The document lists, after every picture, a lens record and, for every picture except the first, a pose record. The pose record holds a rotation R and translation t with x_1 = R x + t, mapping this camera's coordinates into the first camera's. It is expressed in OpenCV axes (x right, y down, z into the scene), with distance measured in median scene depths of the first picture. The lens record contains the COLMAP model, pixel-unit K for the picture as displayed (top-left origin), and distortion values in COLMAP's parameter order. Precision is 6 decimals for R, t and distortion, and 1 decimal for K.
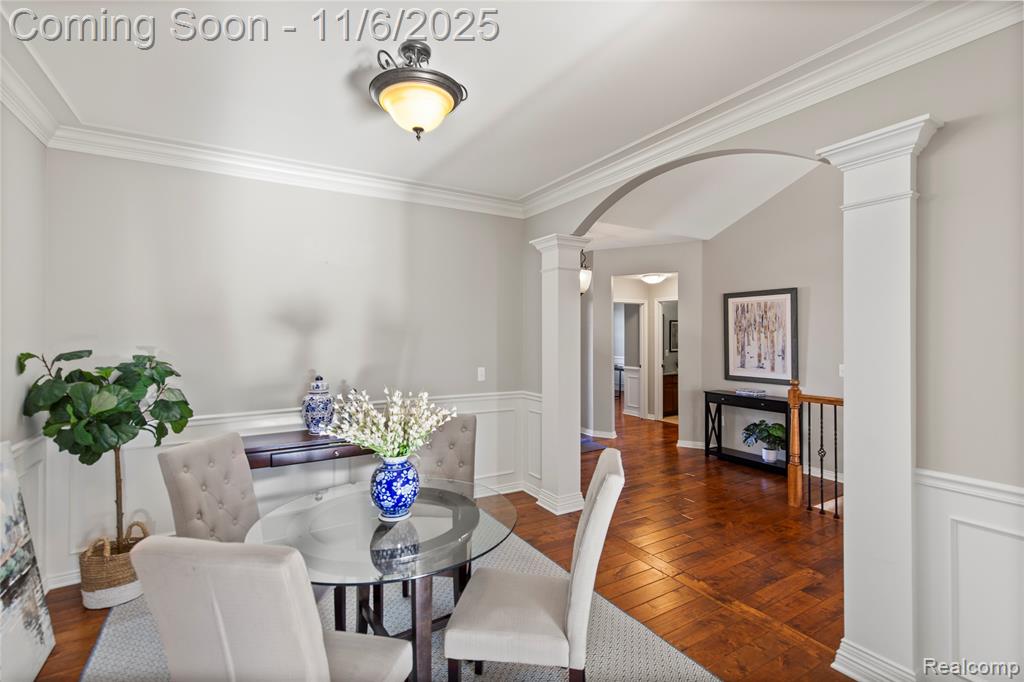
lens RADIAL K [[467.1, 0, 516.3], [0, 467.1, 333.4], [0, 0, 1]] dist [0.001561, -0.002093]
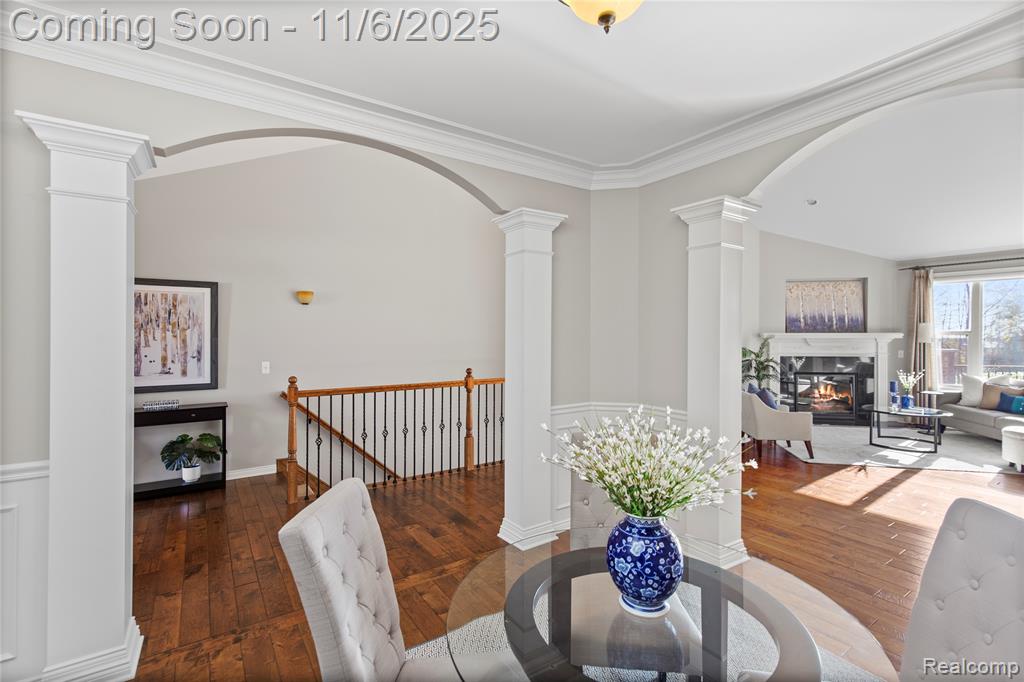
lens RADIAL K [[467.1, 0, 509.1], [0, 467.1, 346.0], [0, 0, 1]] dist [0.001561, -0.002093]
pose [[-0.047168, -0.021749, 0.998650, -0.337131], [-0.006894, 0.999746, 0.021447, 0.003637], [-0.998863, -0.005873, -0.047306, 0.454402]]
